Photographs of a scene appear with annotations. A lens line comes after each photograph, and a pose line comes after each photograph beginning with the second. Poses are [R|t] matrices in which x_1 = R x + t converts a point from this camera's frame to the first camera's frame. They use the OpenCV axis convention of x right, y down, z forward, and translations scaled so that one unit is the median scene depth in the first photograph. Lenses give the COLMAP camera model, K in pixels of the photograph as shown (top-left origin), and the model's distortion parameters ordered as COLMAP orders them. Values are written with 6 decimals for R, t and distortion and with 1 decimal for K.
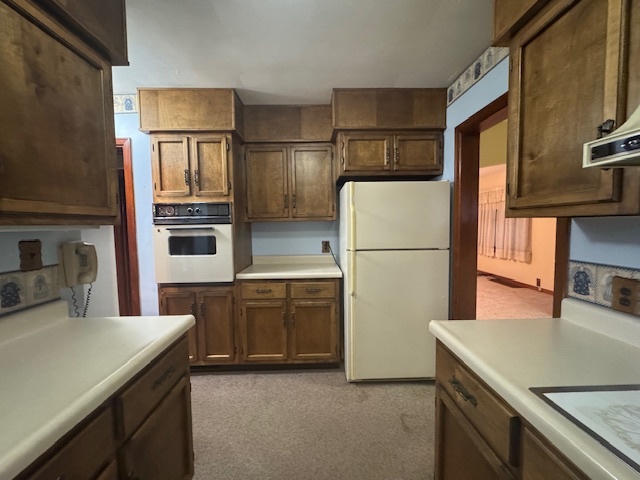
lens RADIAL K [[253.2, 0, 320.0], [0, 253.2, 240.0], [0, 0, 1]] dist [-0.004028, -0.000354]
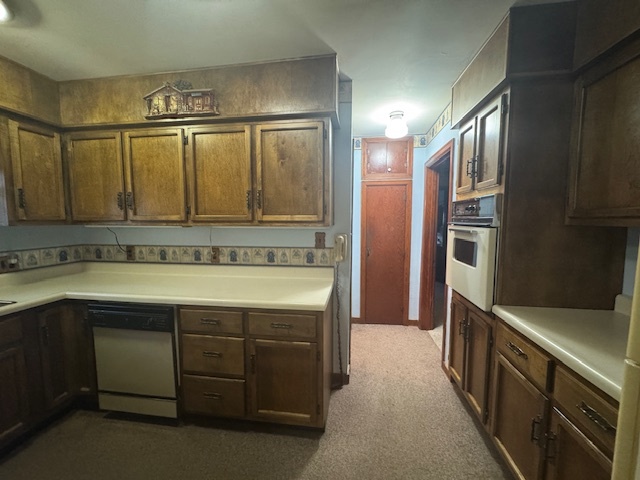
lens RADIAL K [[253.2, 0, 320.0], [0, 253.2, 240.0], [0, 0, 1]] dist [-0.004028, -0.000354]
pose [[-0.160929, 0.098703, -0.982018, 0.726076], [-0.058837, 0.992258, 0.109374, -0.149291], [0.985211, 0.075380, -0.153876, 1.258392]]
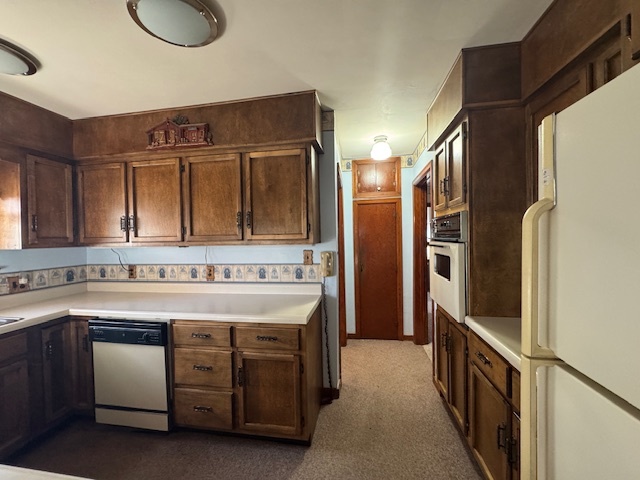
lens RADIAL K [[252.6, 0, 320.0], [0, 252.6, 240.0], [0, 0, 1]] dist [-0.001058, -0.000242]
pose [[-0.183350, 0.034776, -0.982432, 0.807488], [-0.040027, 0.998281, 0.042808, -0.163865], [0.982232, 0.047172, -0.181643, 1.415101]]
